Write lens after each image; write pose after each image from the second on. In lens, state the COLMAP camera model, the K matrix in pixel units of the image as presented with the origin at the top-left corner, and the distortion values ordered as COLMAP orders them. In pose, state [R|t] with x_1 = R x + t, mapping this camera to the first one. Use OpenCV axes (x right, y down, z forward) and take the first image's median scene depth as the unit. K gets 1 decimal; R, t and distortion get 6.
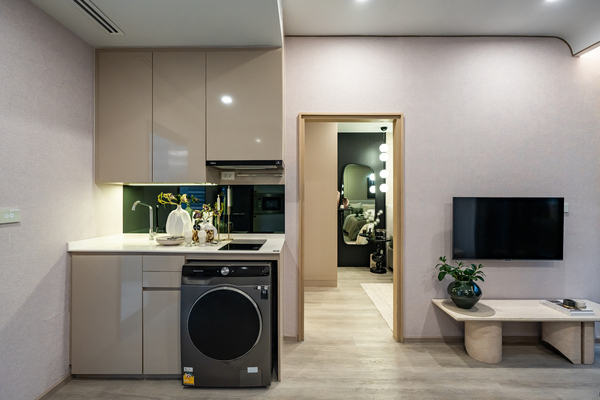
lens RADIAL K [[273.3, 0, 298.4], [0, 273.3, 200.3], [0, 0, 1]] dist [-0.002060, 0.000352]
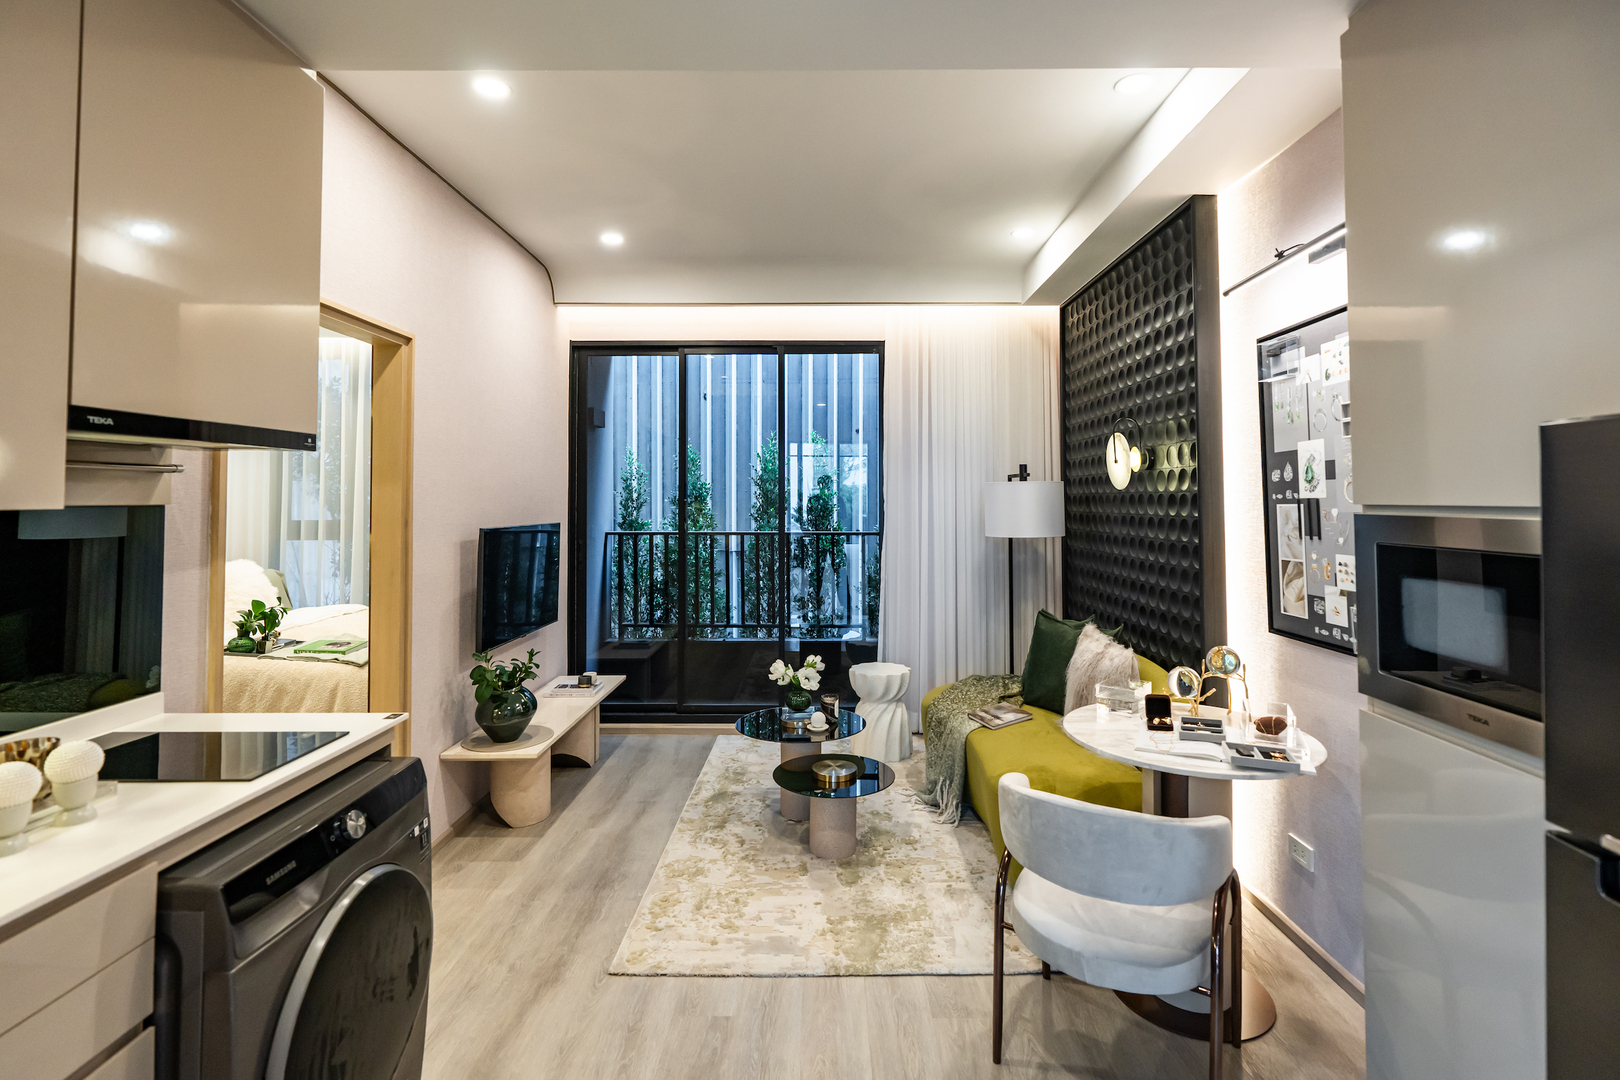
lens RADIAL K [[753.0, 0, 824.4], [0, 753.0, 476.8], [0, 0, 1]] dist [-0.001472, 0.000069]
pose [[-0.006193, 0.030662, 0.999511, -0.837940], [0.000583, 0.999530, -0.030659, -0.066008], [-0.999981, 0.000393, -0.006207, 0.391873]]
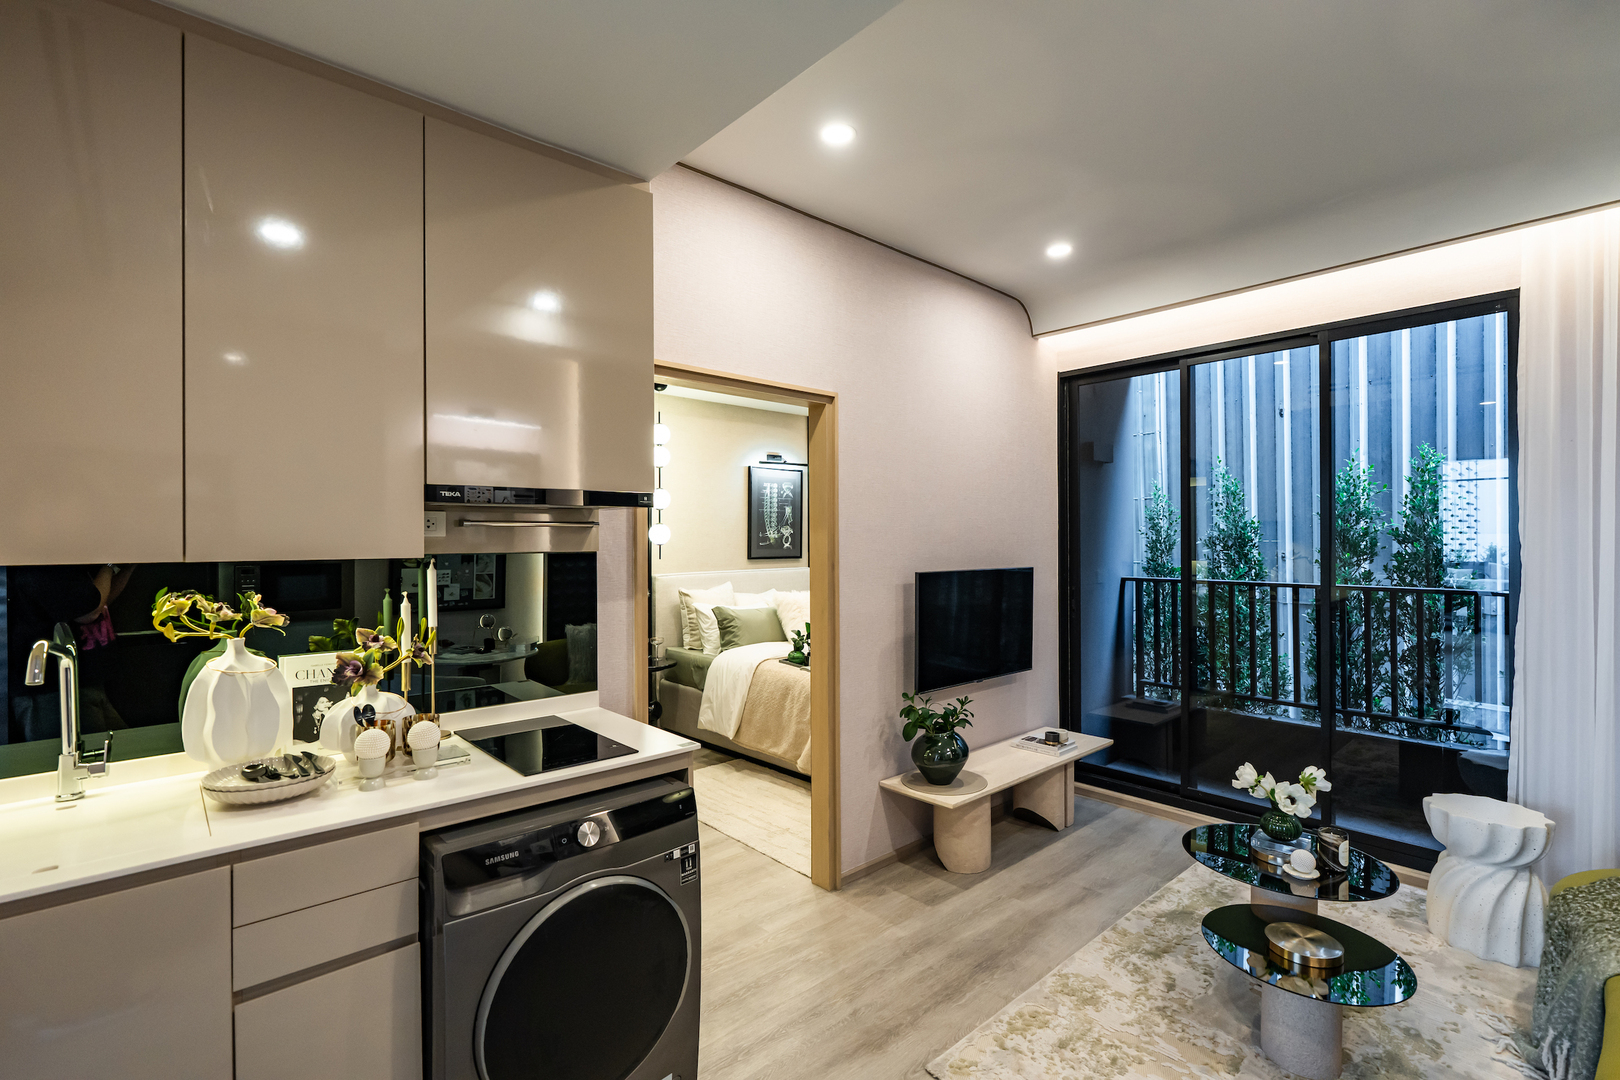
lens RADIAL K [[733.5, 0, 819.4], [0, 733.5, 539.8], [0, 0, 1]] dist [-0.002128, 0.000771]
pose [[0.731904, -0.002937, 0.681401, -0.519355], [0.003192, 0.999995, 0.000881, -0.077313], [-0.681400, 0.001531, 0.731910, 0.117679]]
